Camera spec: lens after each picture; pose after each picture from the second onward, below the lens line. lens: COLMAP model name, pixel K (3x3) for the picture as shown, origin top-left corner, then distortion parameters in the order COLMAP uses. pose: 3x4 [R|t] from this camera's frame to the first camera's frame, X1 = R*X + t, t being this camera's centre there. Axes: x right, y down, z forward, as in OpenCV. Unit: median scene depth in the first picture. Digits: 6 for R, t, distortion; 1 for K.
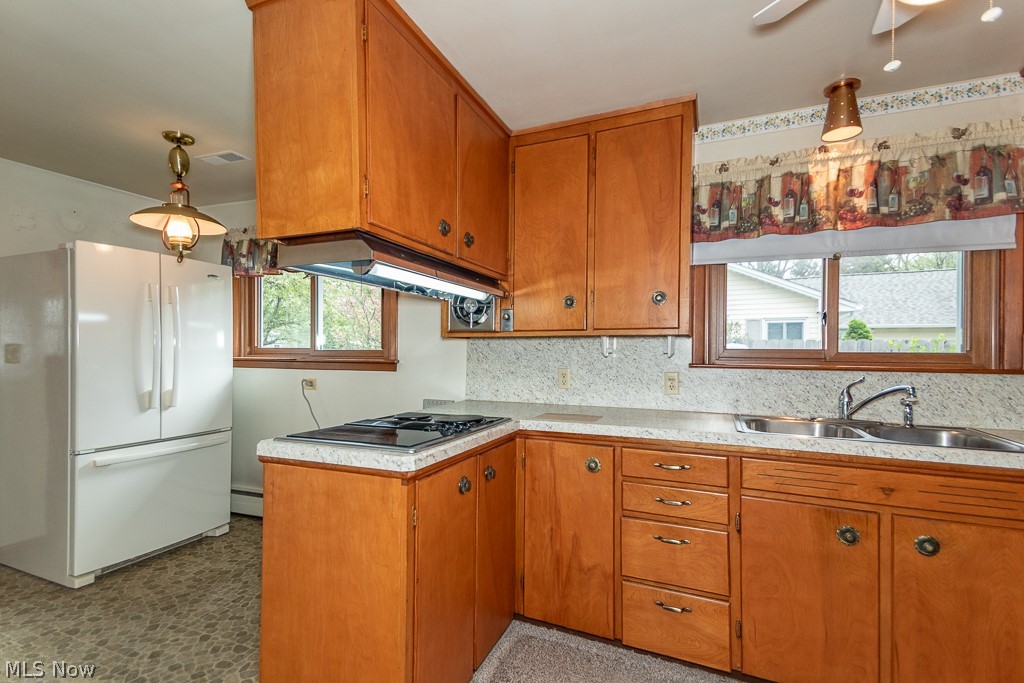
lens RADIAL K [[471.6, 0, 511.7], [0, 471.6, 348.9], [0, 0, 1]] dist [0.091848, -0.043394]
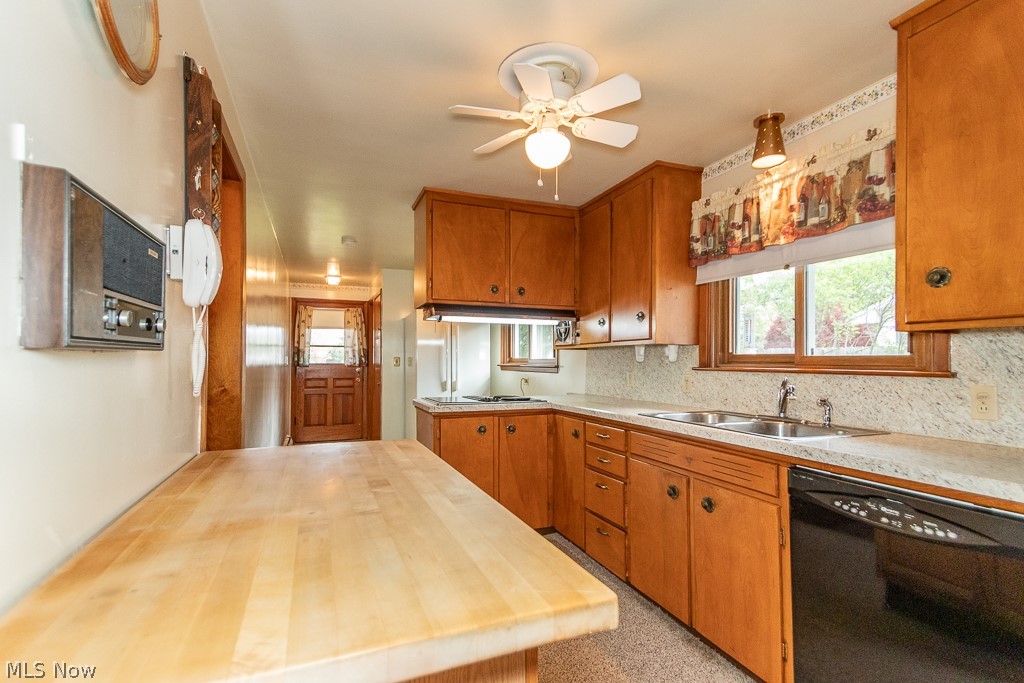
lens RADIAL K [[471.6, 0, 511.7], [0, 471.6, 348.9], [0, 0, 1]] dist [0.091848, -0.043394]
pose [[0.713740, -0.023574, -0.700014, 1.020414], [0.006200, 0.999607, -0.027342, 0.017631], [0.700383, 0.015175, 0.713606, -0.199226]]
